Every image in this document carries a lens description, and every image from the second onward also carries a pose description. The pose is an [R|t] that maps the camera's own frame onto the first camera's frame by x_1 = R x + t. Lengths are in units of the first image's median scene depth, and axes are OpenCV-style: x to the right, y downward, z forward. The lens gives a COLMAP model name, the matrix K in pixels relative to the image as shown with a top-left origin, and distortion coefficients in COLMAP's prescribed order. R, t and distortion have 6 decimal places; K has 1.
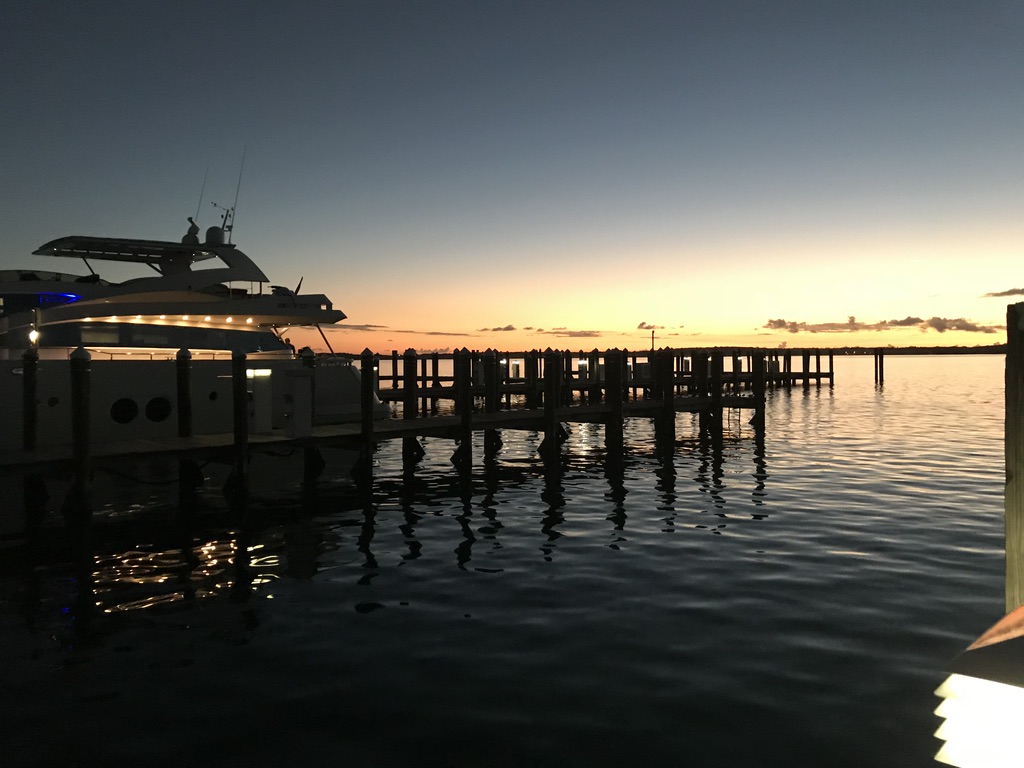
lens RADIAL K [[835.7, 0, 512.0], [0, 835.7, 384.0], [0, 0, 1]] dist [0.113210, -0.000362]
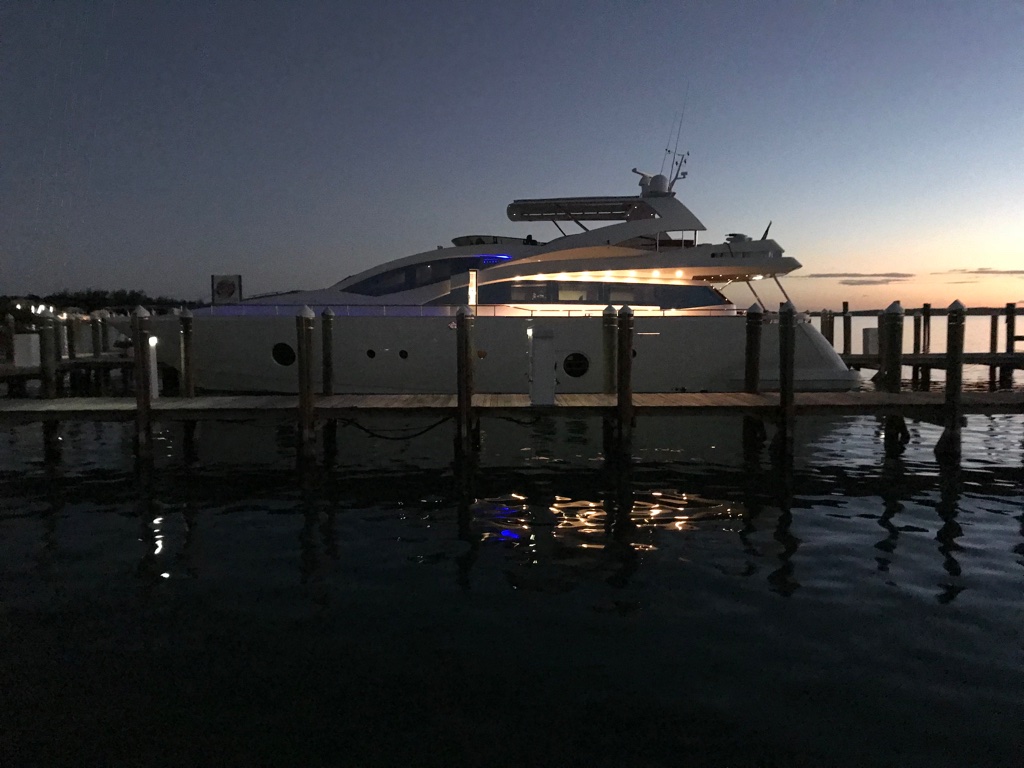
lens RADIAL K [[835.7, 0, 512.0], [0, 835.7, 384.0], [0, 0, 1]] dist [0.113210, -0.000362]
pose [[0.731119, 0.061847, -0.679441, 0.188069], [-0.026076, 0.997688, 0.062757, -0.007524], [0.681752, -0.028166, 0.731041, 0.195517]]
